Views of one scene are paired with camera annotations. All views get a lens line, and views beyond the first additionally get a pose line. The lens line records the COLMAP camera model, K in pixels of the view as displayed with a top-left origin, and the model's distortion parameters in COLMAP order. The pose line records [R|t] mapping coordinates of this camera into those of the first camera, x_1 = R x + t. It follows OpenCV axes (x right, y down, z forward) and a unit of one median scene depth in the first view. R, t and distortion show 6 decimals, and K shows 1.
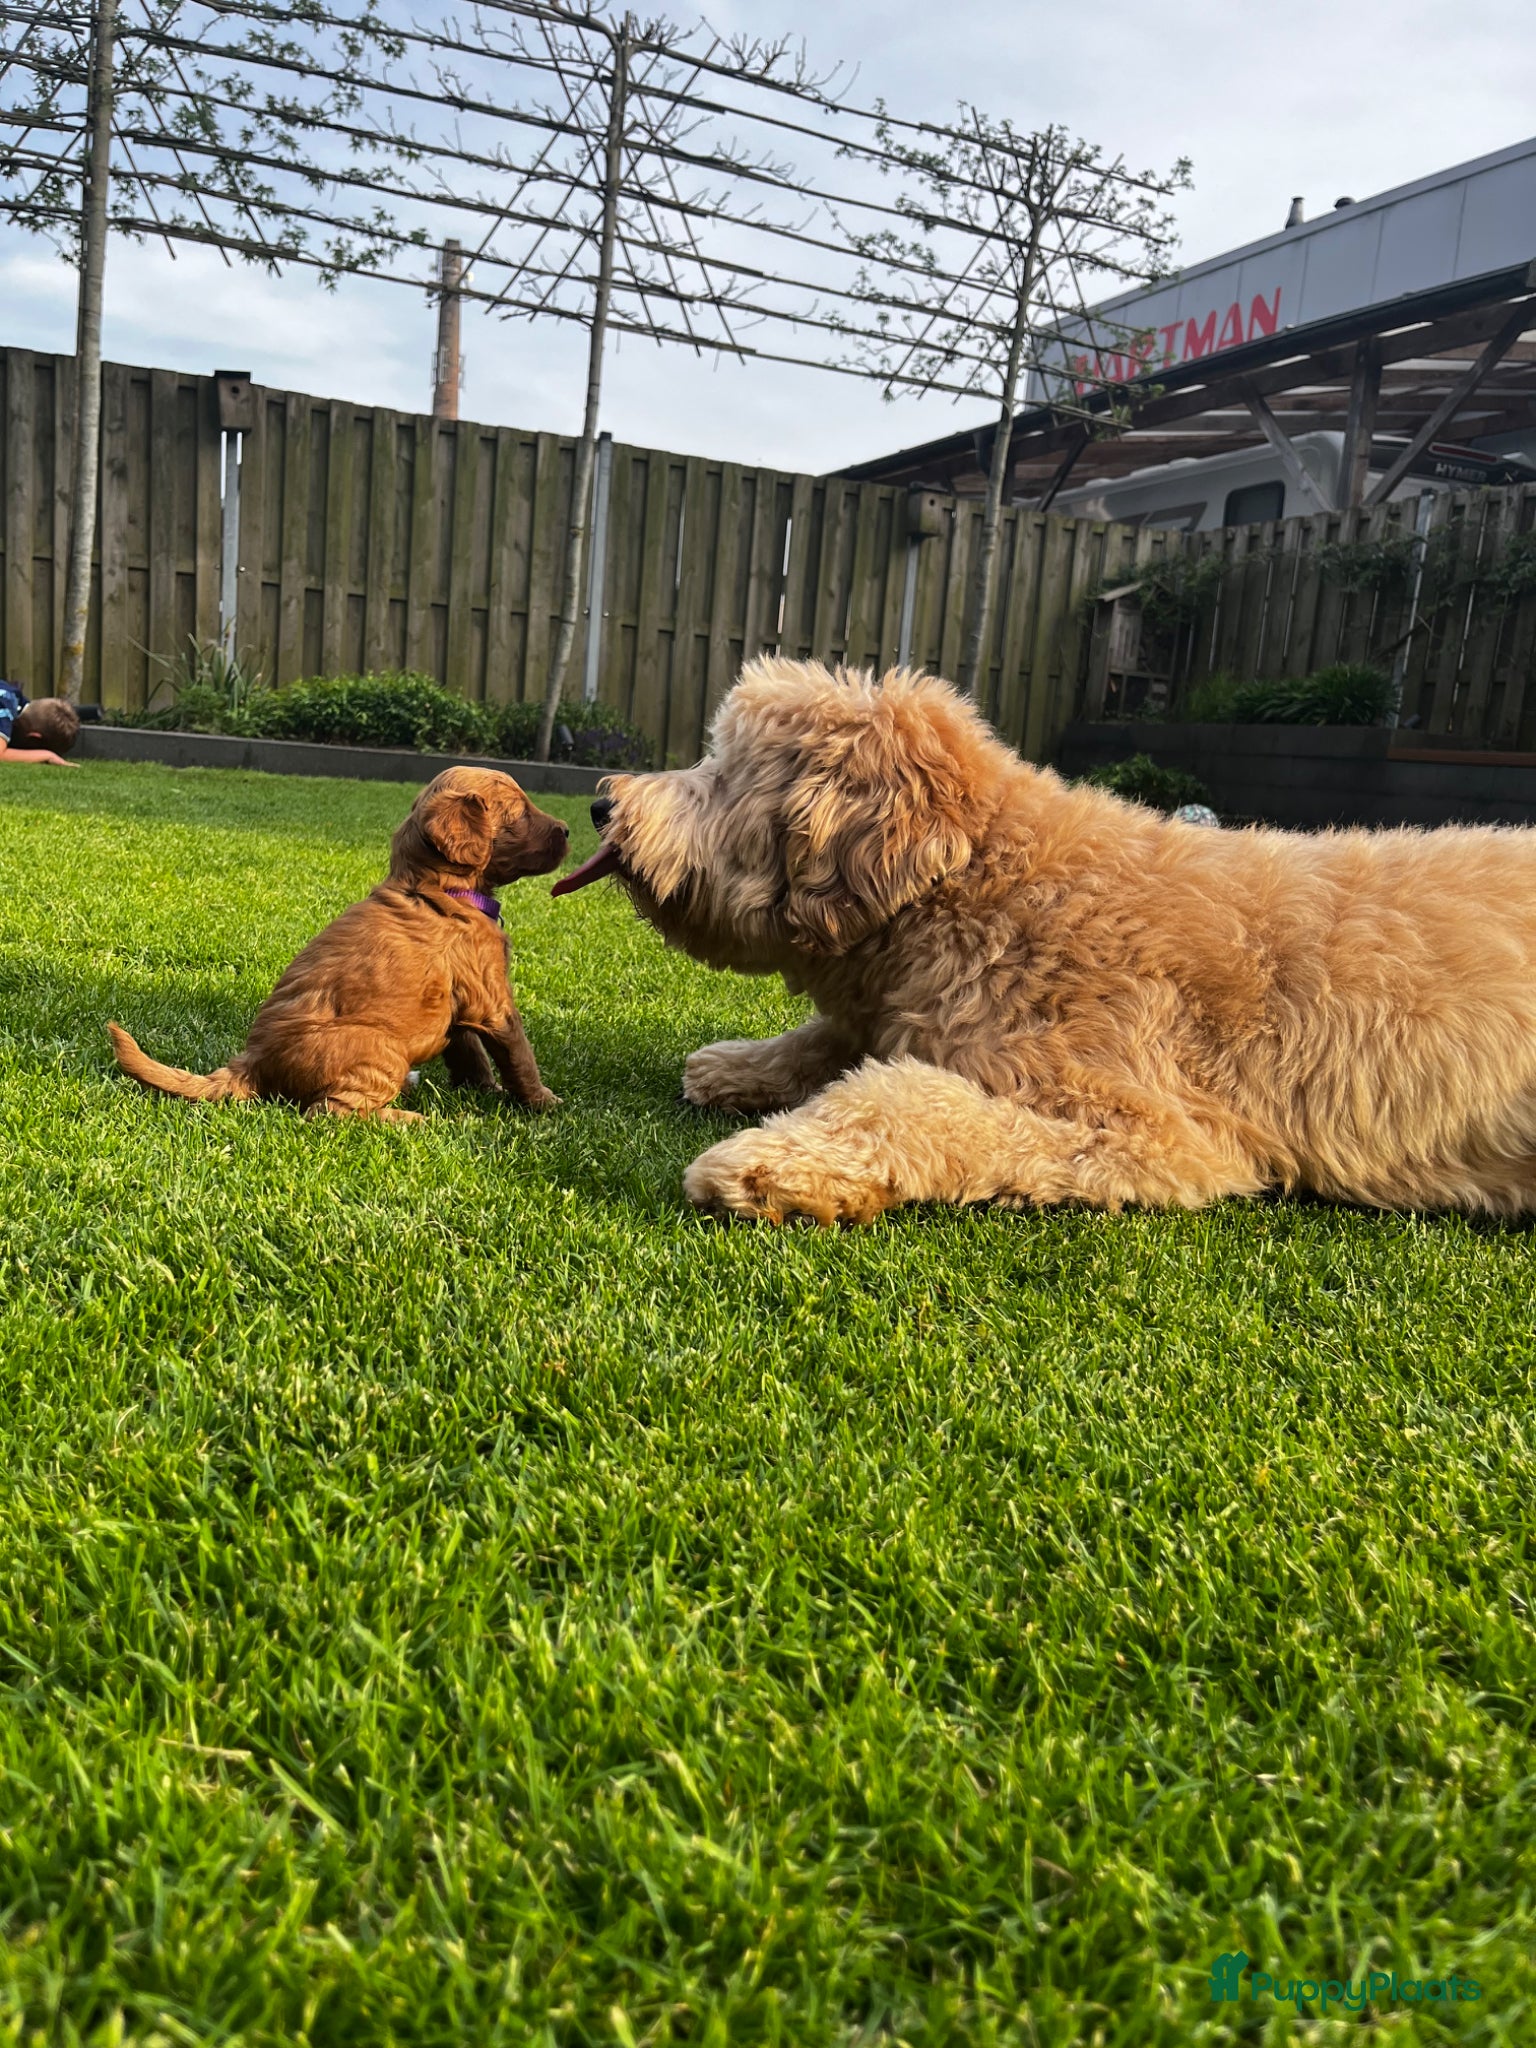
lens RADIAL K [[1558.2, 0, 764.3], [0, 1558.2, 994.3], [0, 0, 1]] dist [0.049807, 0.001242]
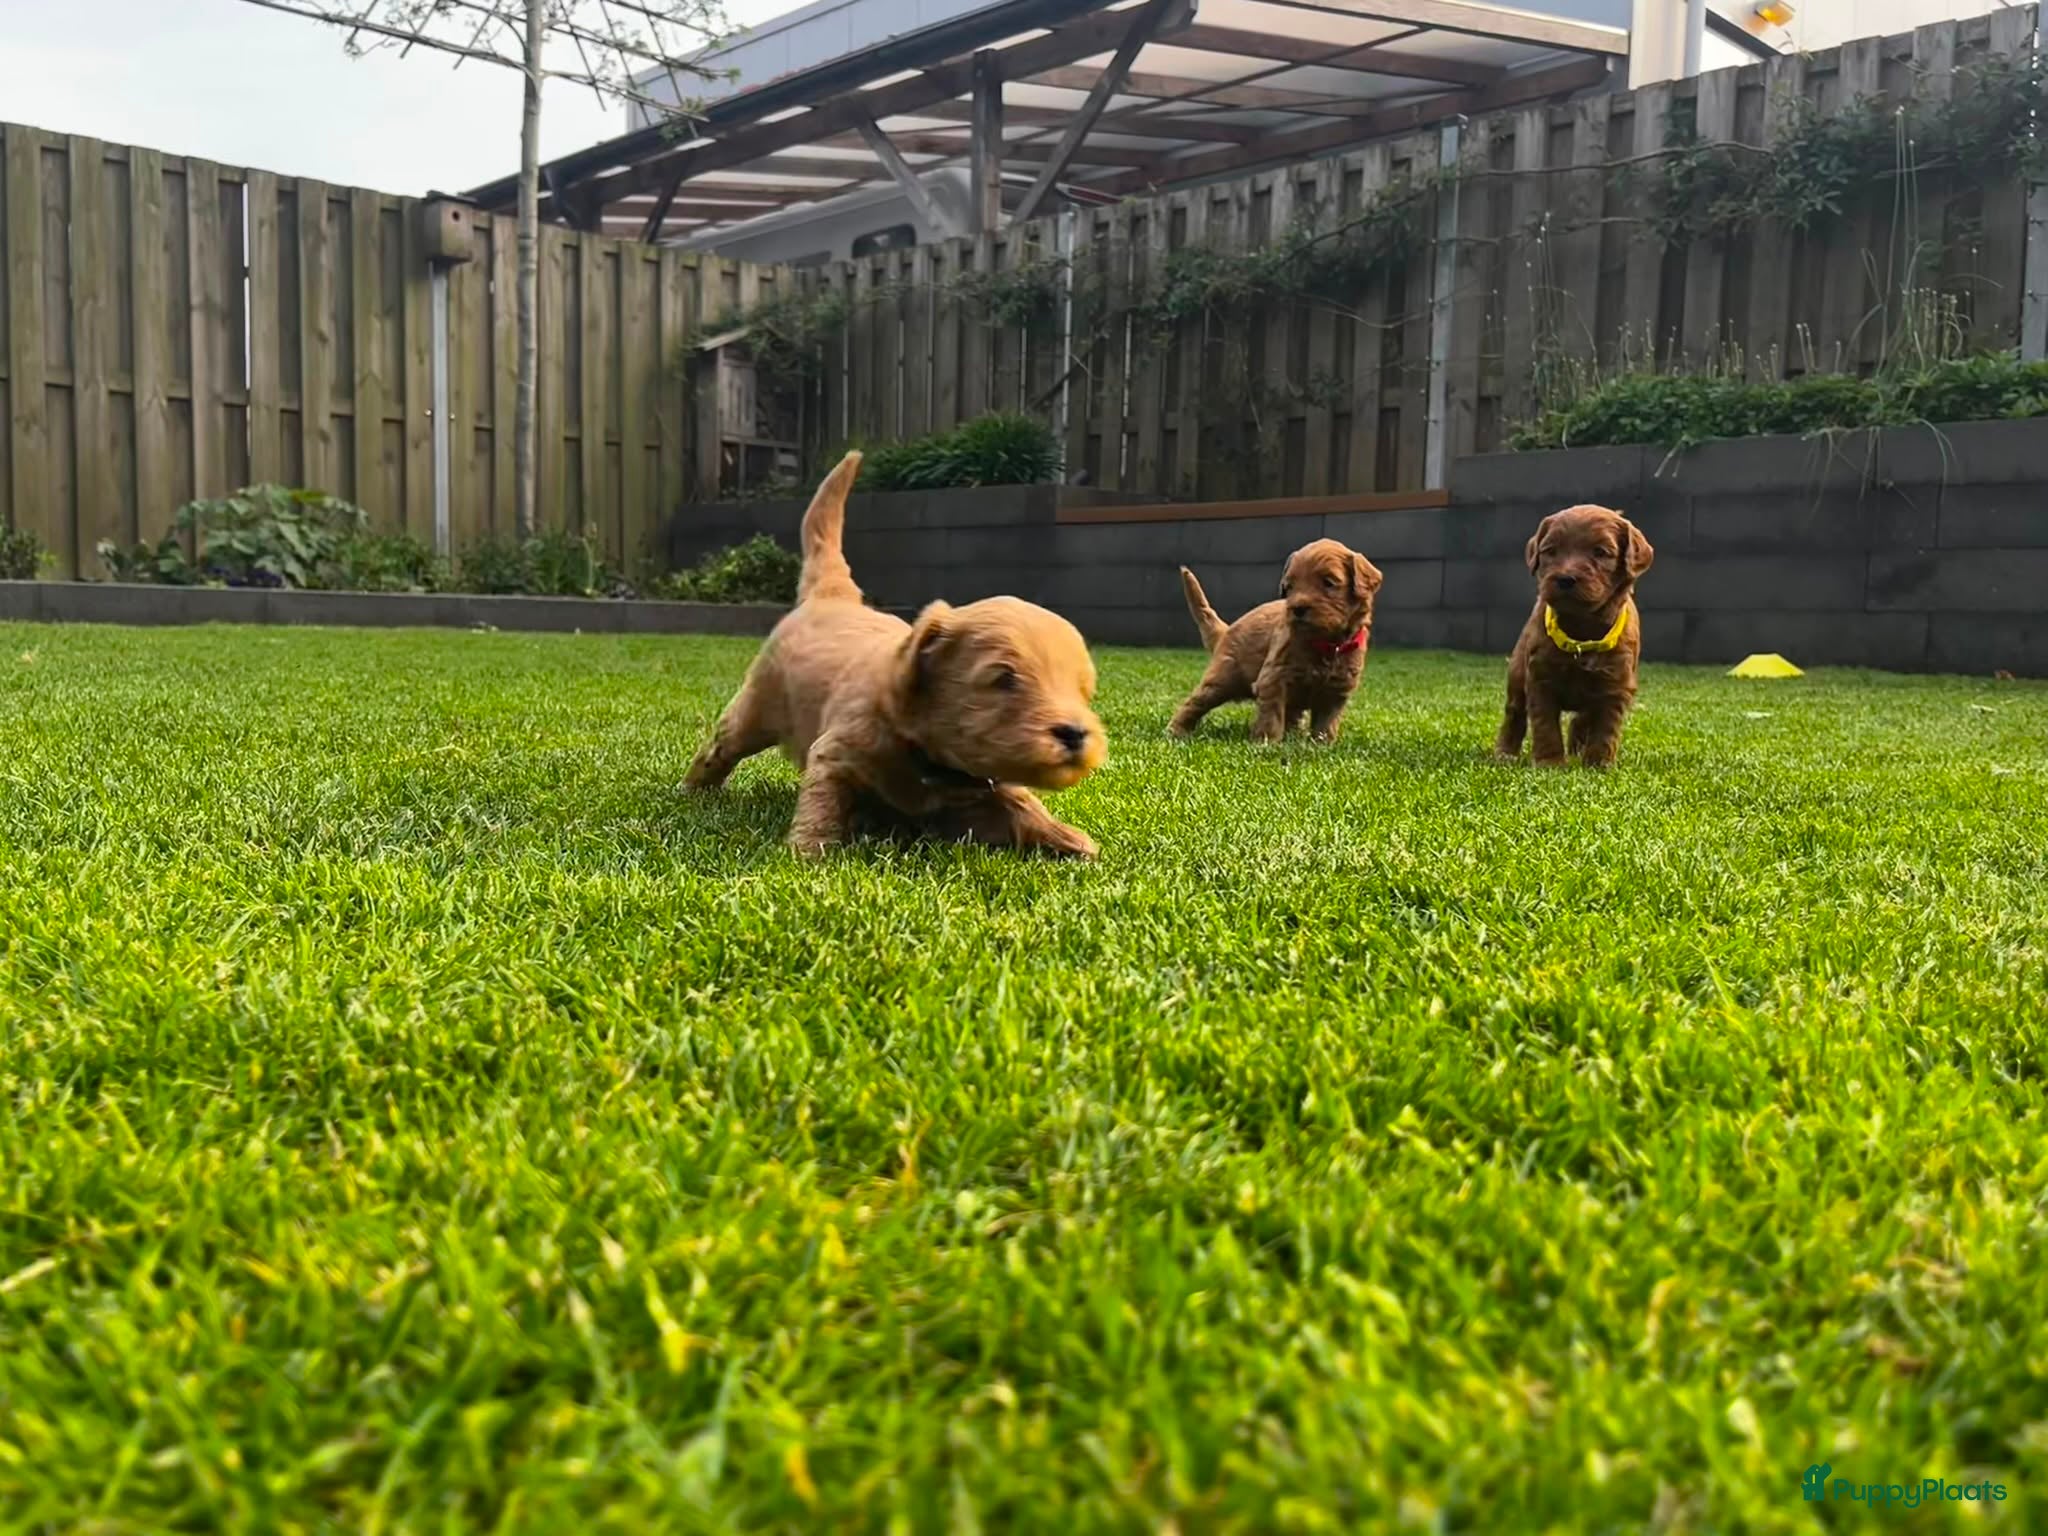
lens RADIAL K [[1689.1, 0, 1024.0], [0, 1689.1, 768.0], [0, 0, 1]] dist [-0.003580, -0.049791]
pose [[0.940331, -0.084852, 0.329512, 0.079026], [0.101577, 0.994252, -0.033843, 0.001629], [-0.324746, 0.065295, 0.943545, 0.183276]]
